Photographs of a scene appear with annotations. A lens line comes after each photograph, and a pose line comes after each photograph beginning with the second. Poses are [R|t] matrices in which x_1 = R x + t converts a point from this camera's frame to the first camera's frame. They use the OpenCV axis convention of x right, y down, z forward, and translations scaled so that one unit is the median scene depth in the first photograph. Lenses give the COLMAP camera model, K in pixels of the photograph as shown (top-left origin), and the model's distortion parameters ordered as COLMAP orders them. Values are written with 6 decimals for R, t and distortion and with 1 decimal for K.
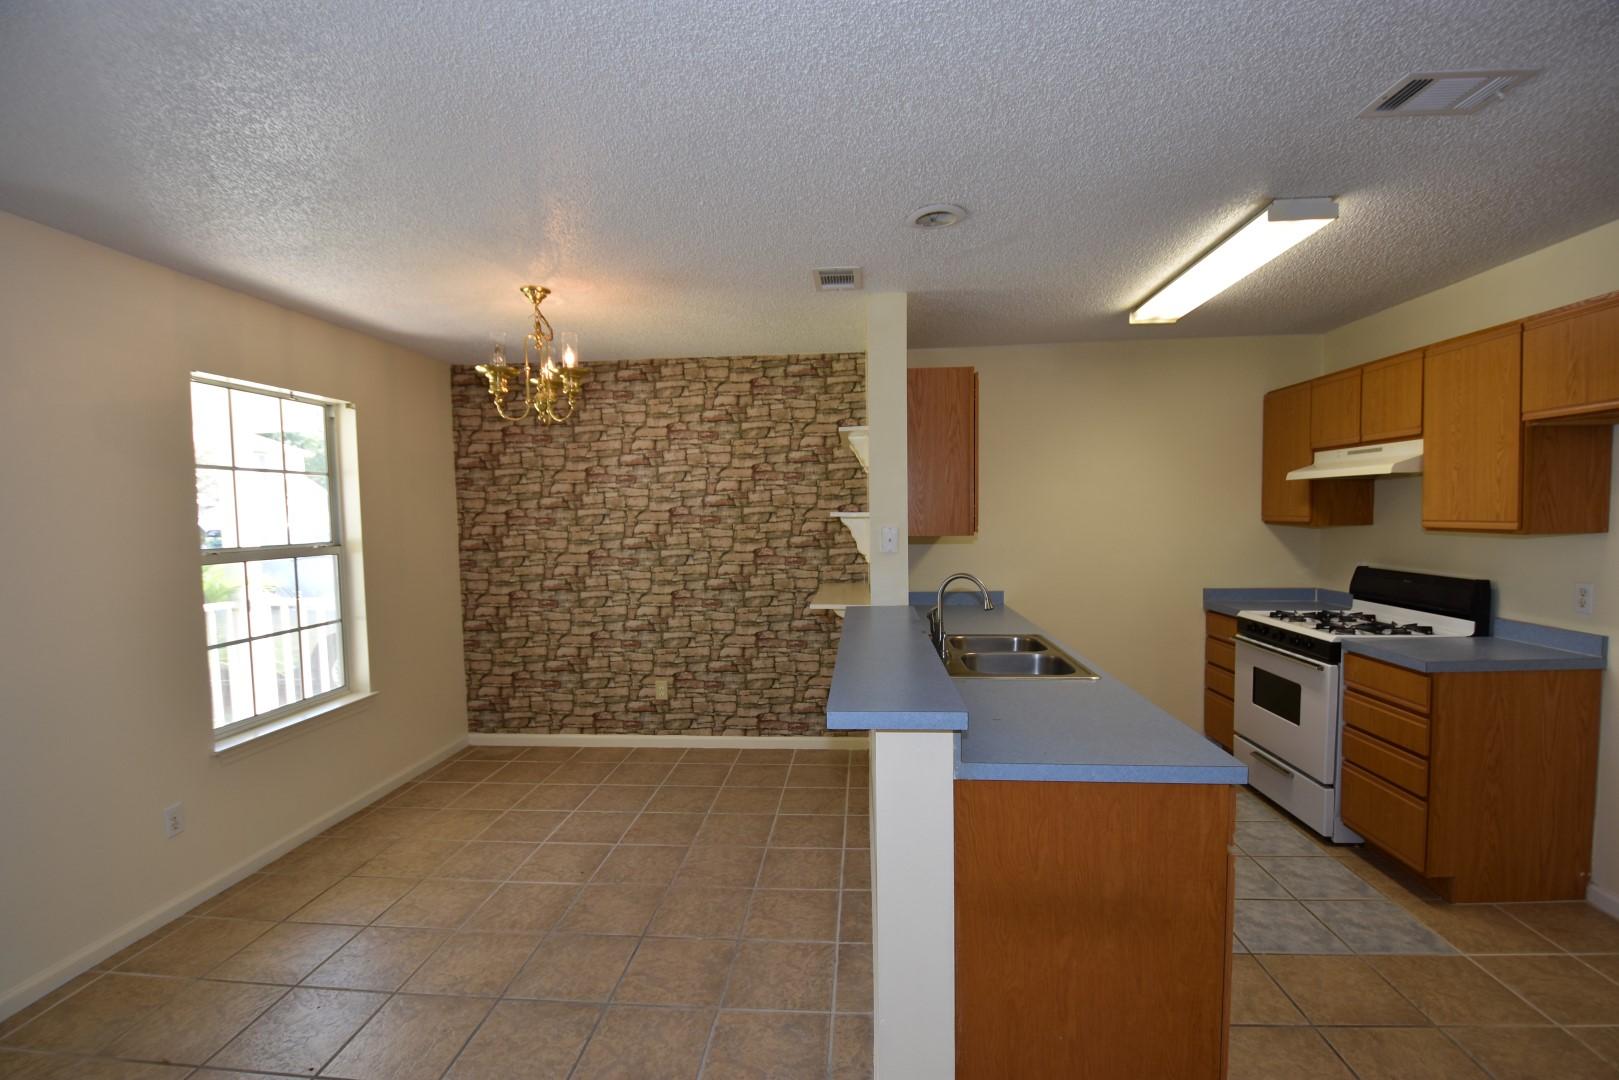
lens RADIAL K [[704.9, 0, 811.1], [0, 704.9, 554.9], [0, 0, 1]] dist [0.020426, -0.025949]
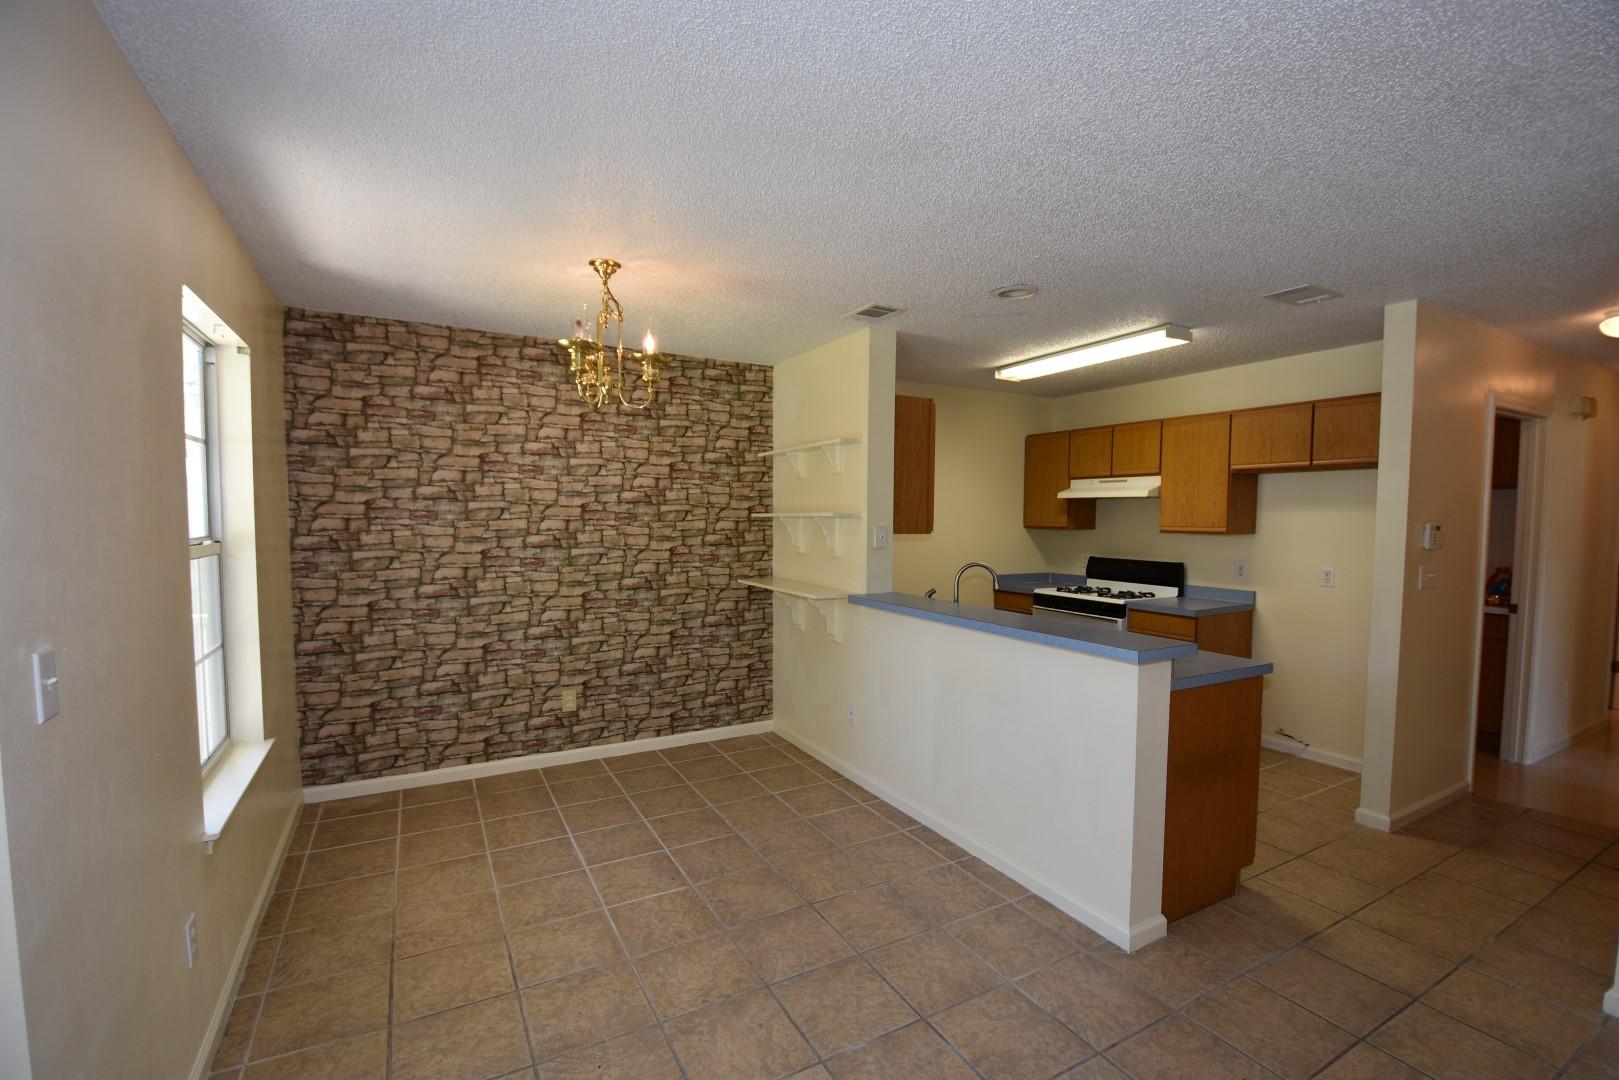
lens RADIAL K [[704.9, 0, 811.1], [0, 704.9, 554.9], [0, 0, 1]] dist [0.020426, -0.025949]
pose [[0.833239, -0.008262, 0.552851, -0.497412], [0.012151, 0.999920, -0.003372, 0.009065], [-0.552779, 0.009527, 0.833273, 0.062077]]
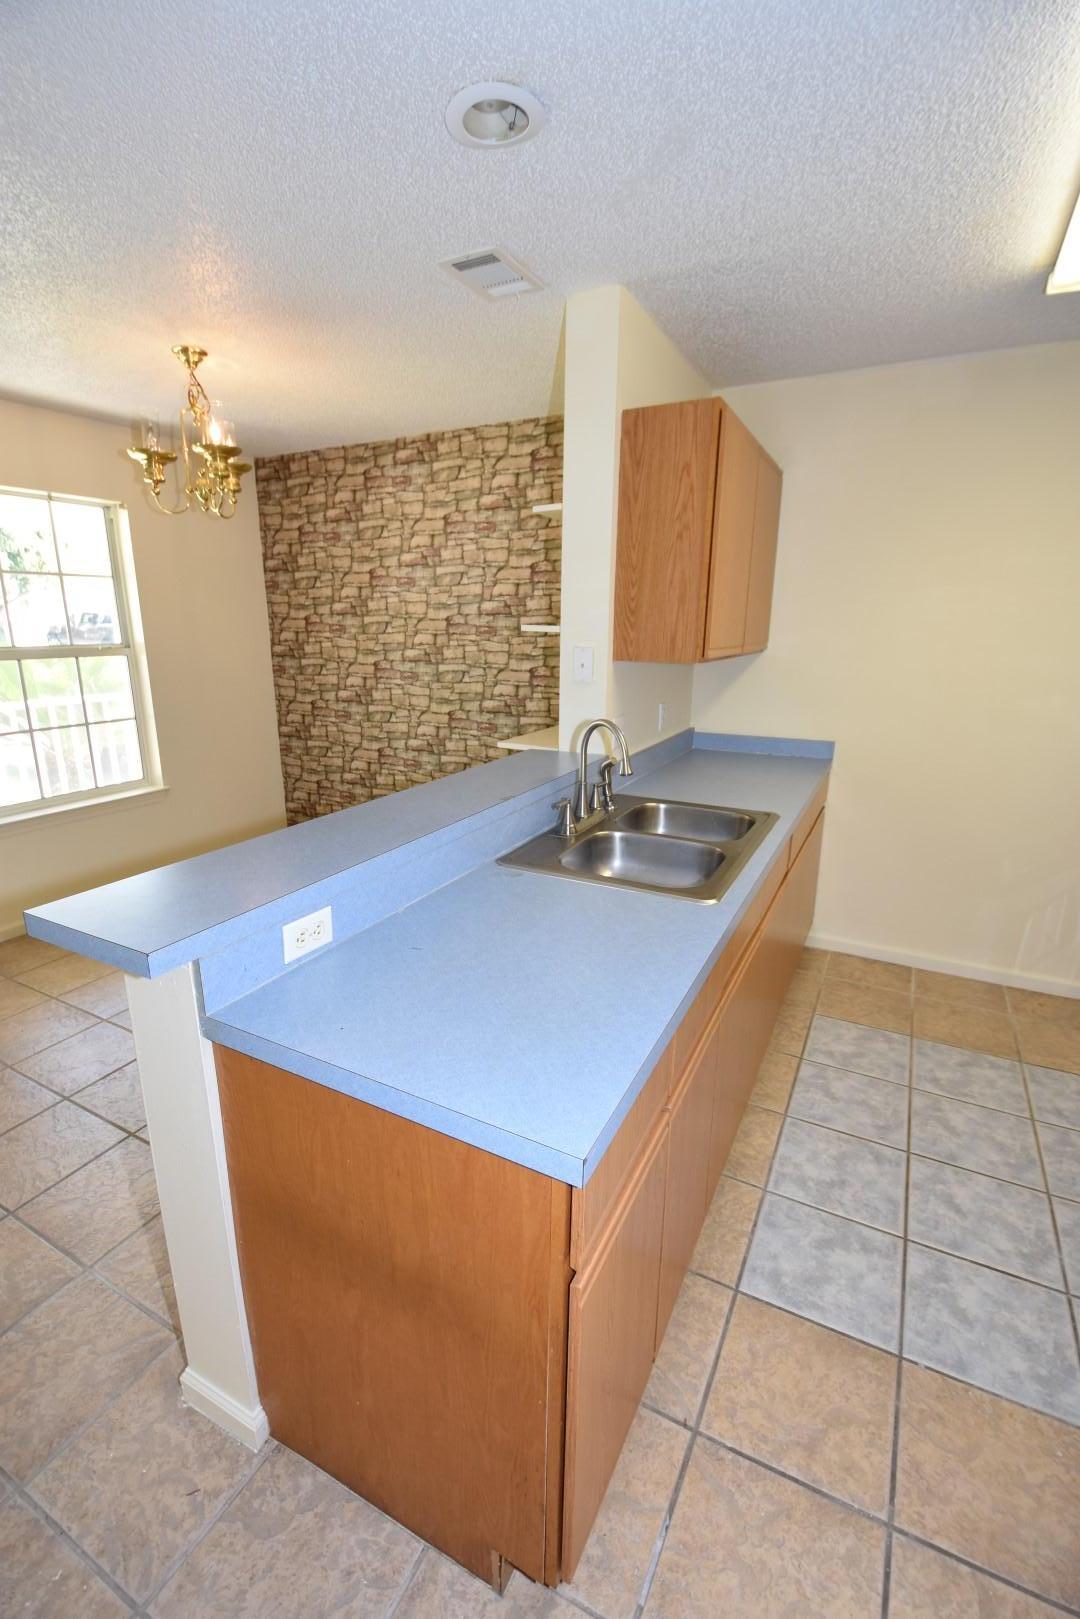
lens RADIAL K [[704.9, 0, 527.0], [0, 704.9, 811.7], [0, 0, 1]] dist [0.020426, -0.025949]
pose [[0.914614, 0.122956, -0.385180, 0.281872], [-0.042366, 0.976540, 0.211128, -0.019413], [0.402103, -0.176782, 0.898366, 0.216808]]
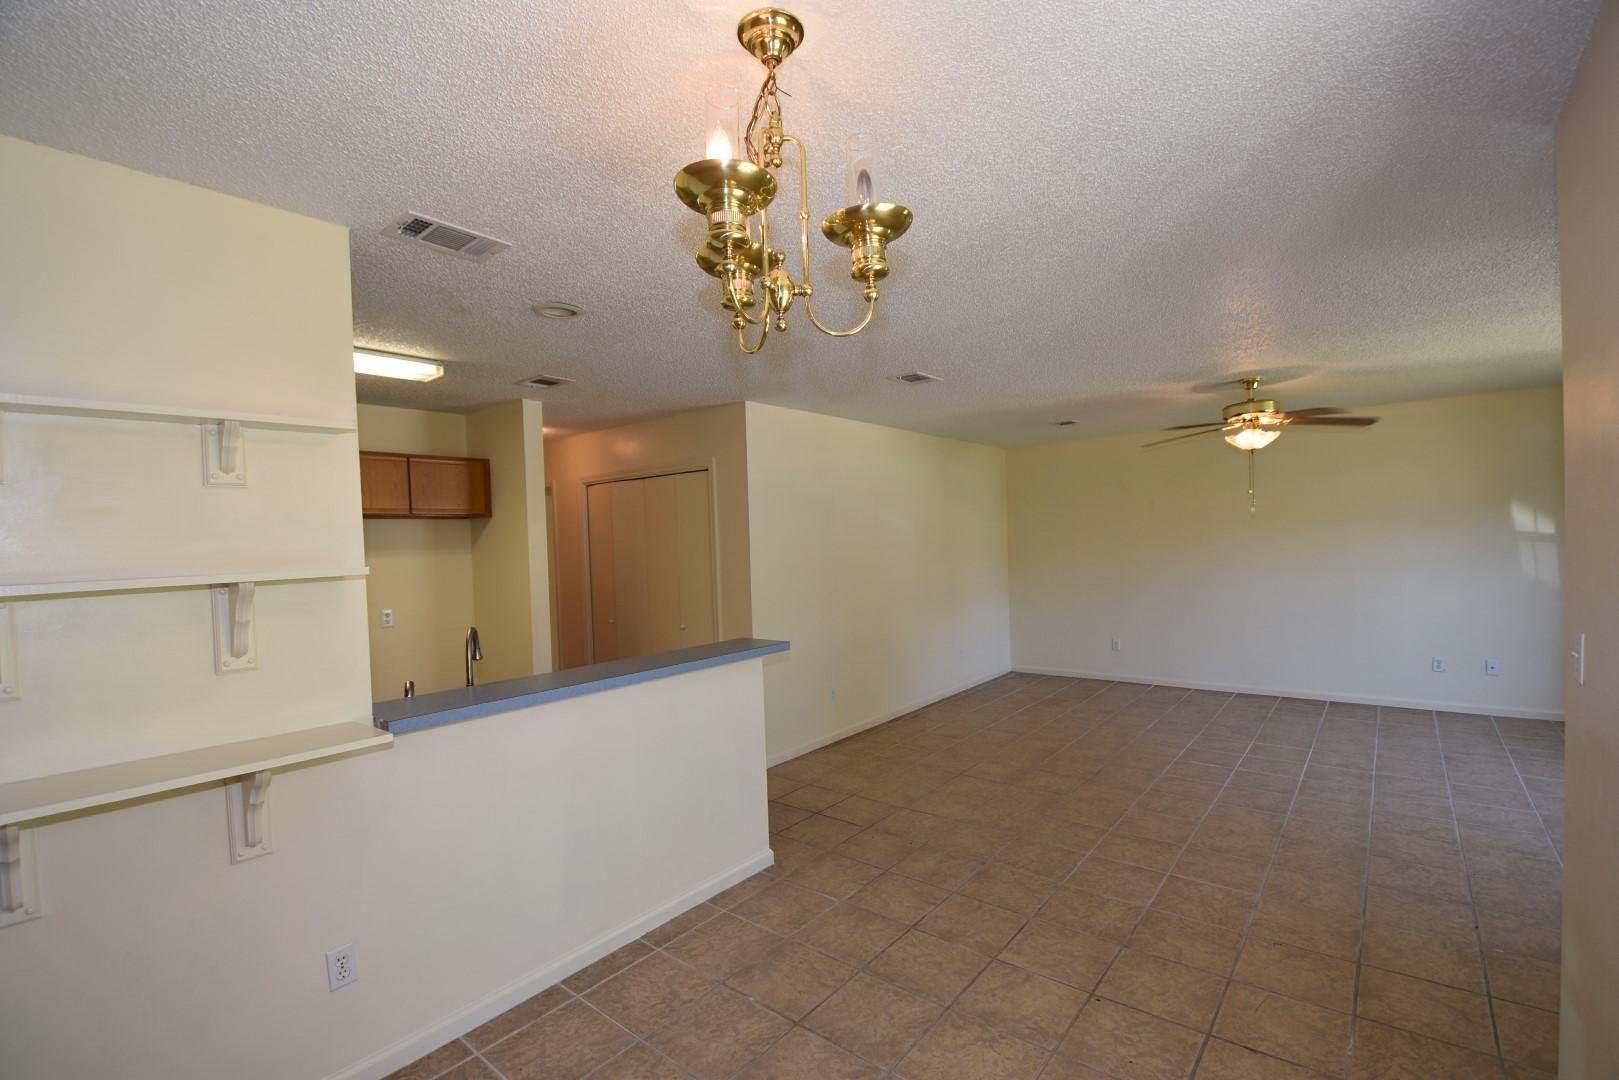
lens RADIAL K [[704.9, 0, 811.1], [0, 704.9, 554.9], [0, 0, 1]] dist [0.020426, -0.025949]
pose [[-0.817792, 0.034654, 0.574470, -0.473733], [0.083284, 0.994804, 0.058550, -0.058811], [-0.569456, 0.095726, -0.816429, 1.003737]]
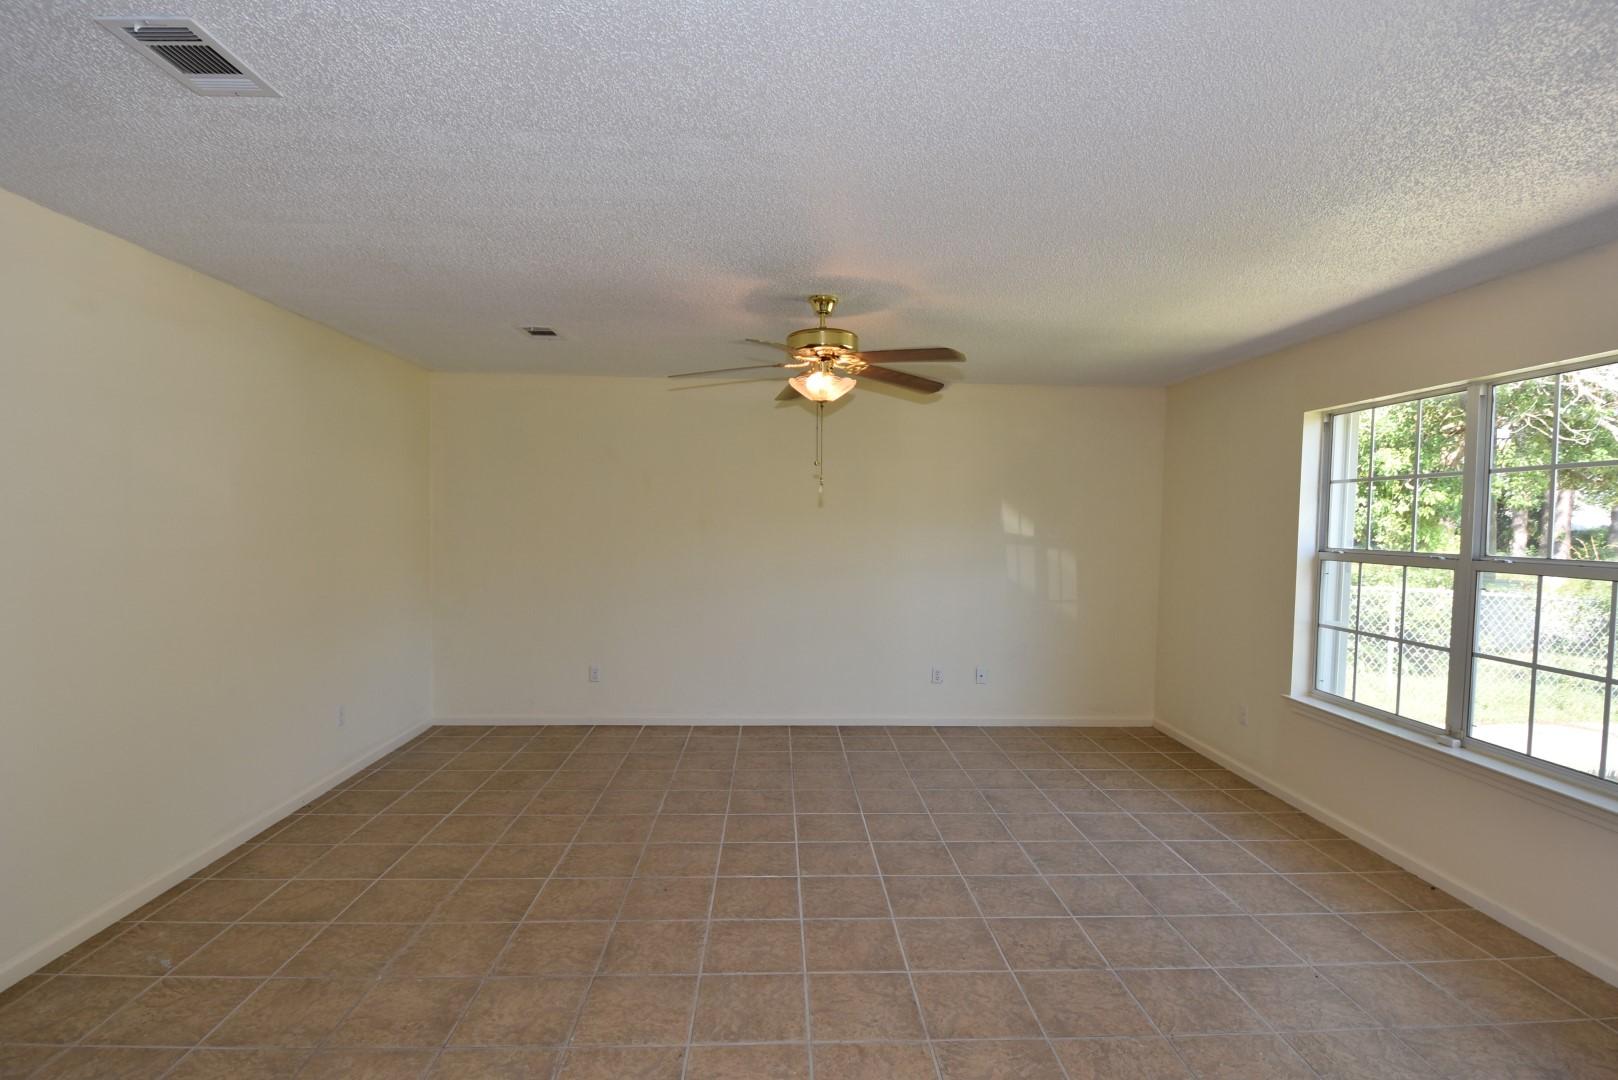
lens RADIAL K [[754.9, 0, 797.6], [0, 754.9, 554.6], [0, 0, 1]] dist [0.025273, -0.023247]
pose [[-0.993331, 0.009340, -0.114916, -0.287805], [-0.002991, 0.994291, 0.106665, -0.024107], [0.115256, 0.106297, -0.987632, 0.516616]]
